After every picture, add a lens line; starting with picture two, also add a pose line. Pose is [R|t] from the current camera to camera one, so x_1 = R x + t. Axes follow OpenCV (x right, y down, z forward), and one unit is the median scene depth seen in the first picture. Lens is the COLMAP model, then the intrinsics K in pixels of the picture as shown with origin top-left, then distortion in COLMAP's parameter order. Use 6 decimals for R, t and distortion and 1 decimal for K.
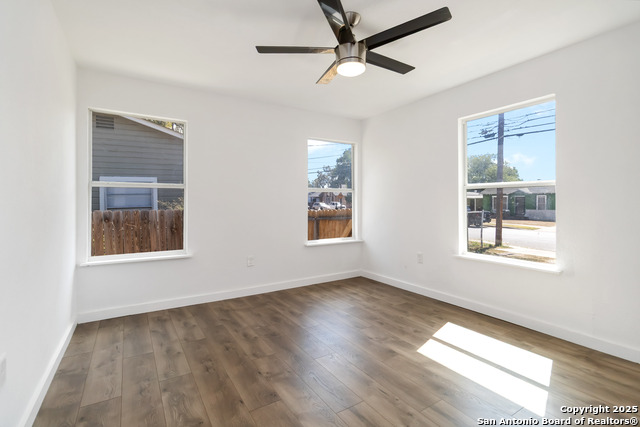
lens RADIAL K [[301.5, 0, 321.5], [0, 301.5, 204.1], [0, 0, 1]] dist [0.000300, 0.000056]
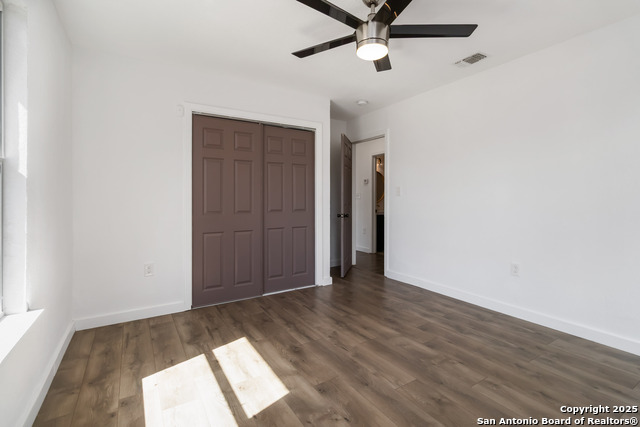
lens RADIAL K [[301.5, 0, 321.5], [0, 301.5, 204.1], [0, 0, 1]] dist [0.000300, 0.000056]
pose [[-0.999965, 0.004793, 0.006893, 0.233125], [0.004905, 0.999854, 0.016368, 0.002567], [-0.006814, 0.016401, -0.999842, 1.810466]]
